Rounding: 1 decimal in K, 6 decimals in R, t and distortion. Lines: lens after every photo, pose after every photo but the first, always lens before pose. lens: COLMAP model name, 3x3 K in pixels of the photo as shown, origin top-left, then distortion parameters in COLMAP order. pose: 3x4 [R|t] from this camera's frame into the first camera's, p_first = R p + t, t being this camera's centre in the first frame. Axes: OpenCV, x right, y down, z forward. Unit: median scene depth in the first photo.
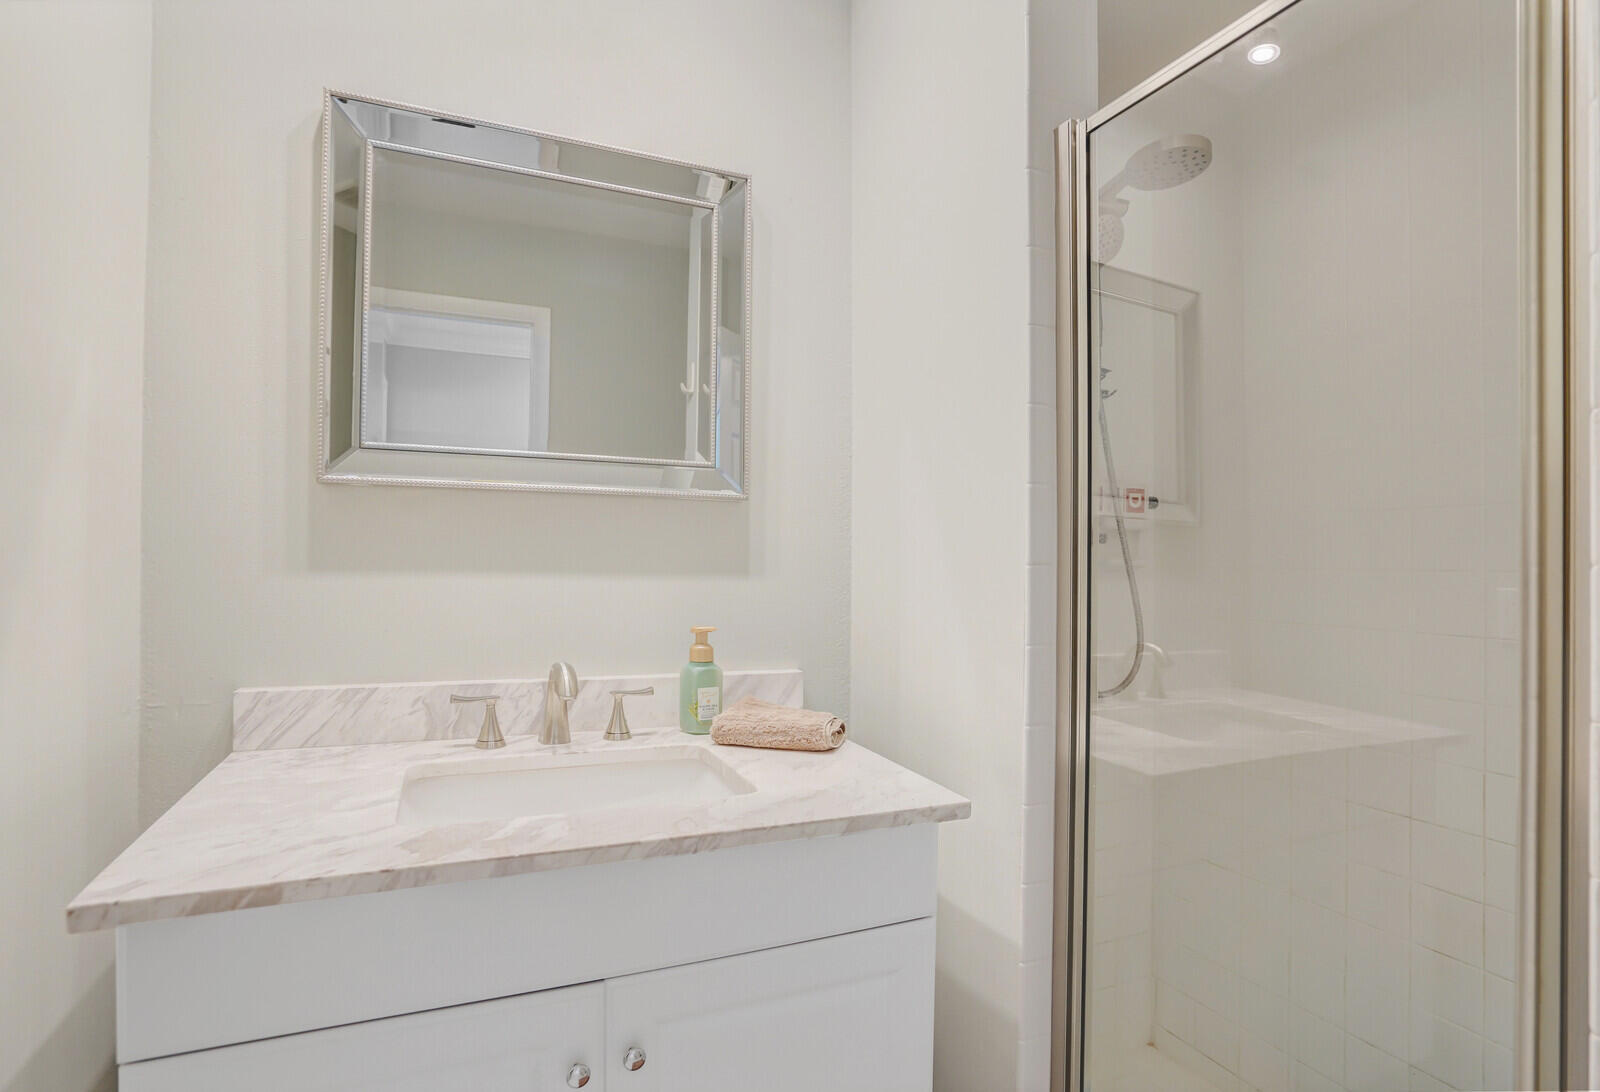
lens RADIAL K [[869.3, 0, 800.0], [0, 869.3, 546.0], [0, 0, 1]] dist [-0.051672, 0.001284]
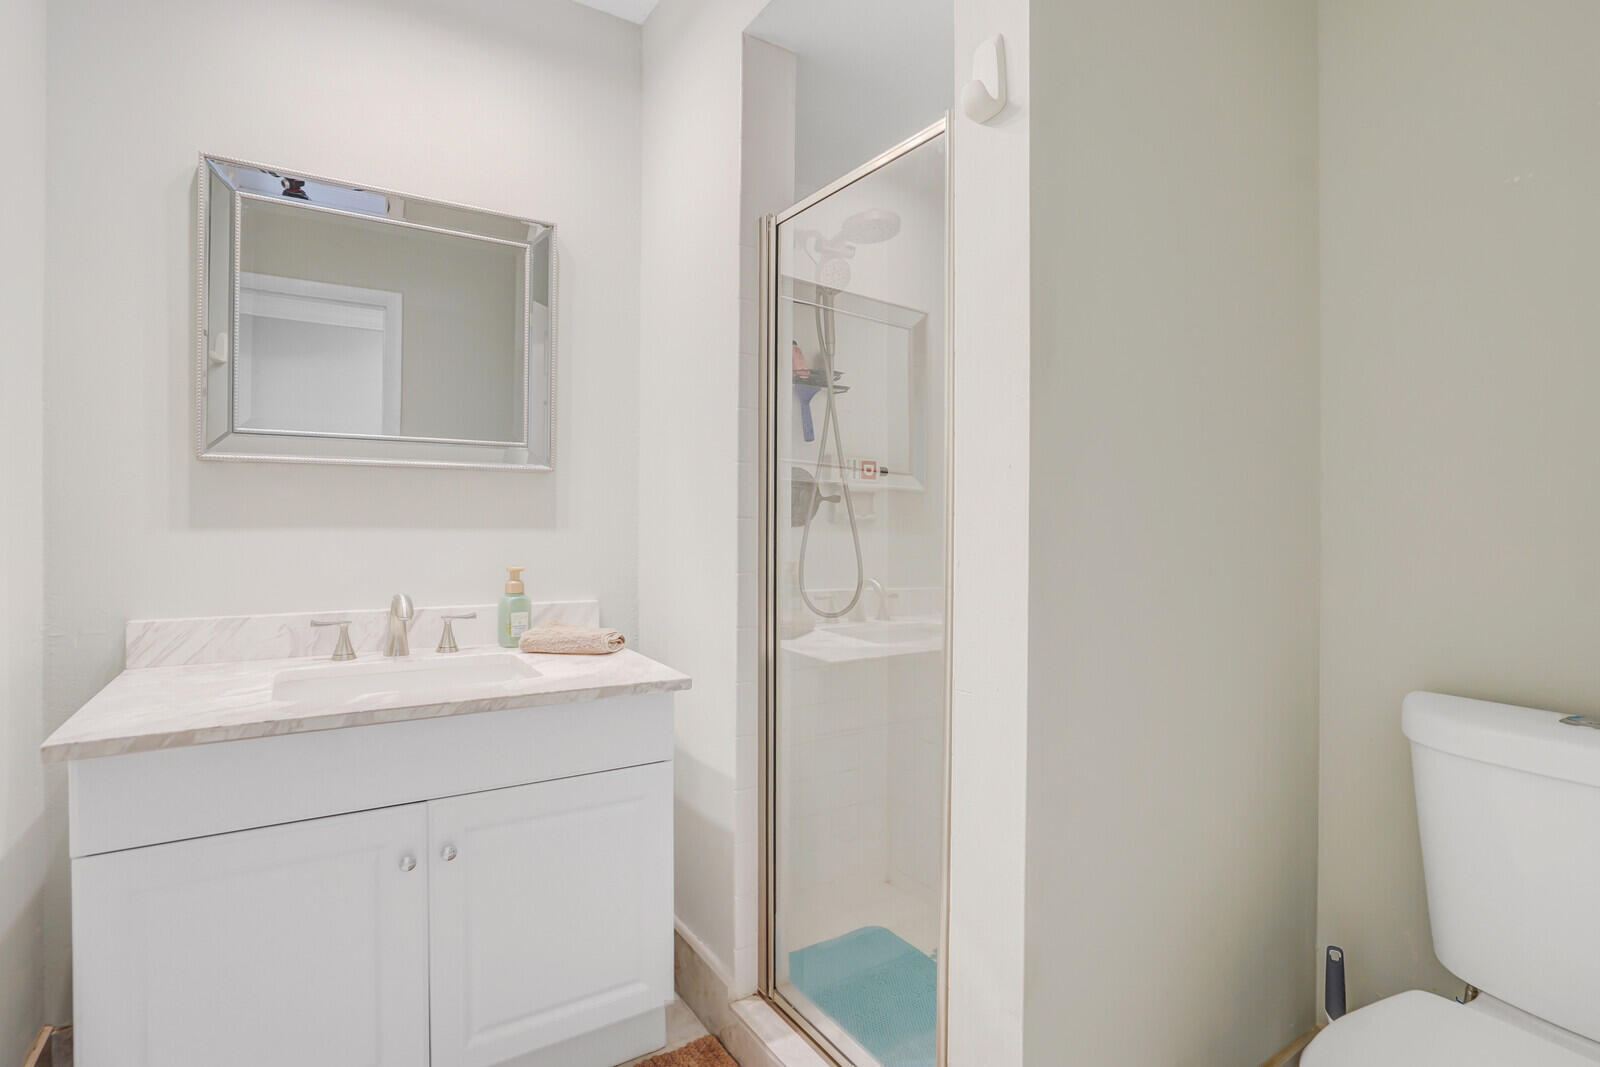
lens RADIAL K [[763.2, 0, 796.2], [0, 763.2, 510.1], [0, 0, 1]] dist [-0.041585, 0.005238]
pose [[0.981019, -0.004524, 0.193858, 0.099665], [0.003395, 0.999975, 0.006155, -0.001070], [-0.193881, -0.005380, 0.981010, -0.266081]]
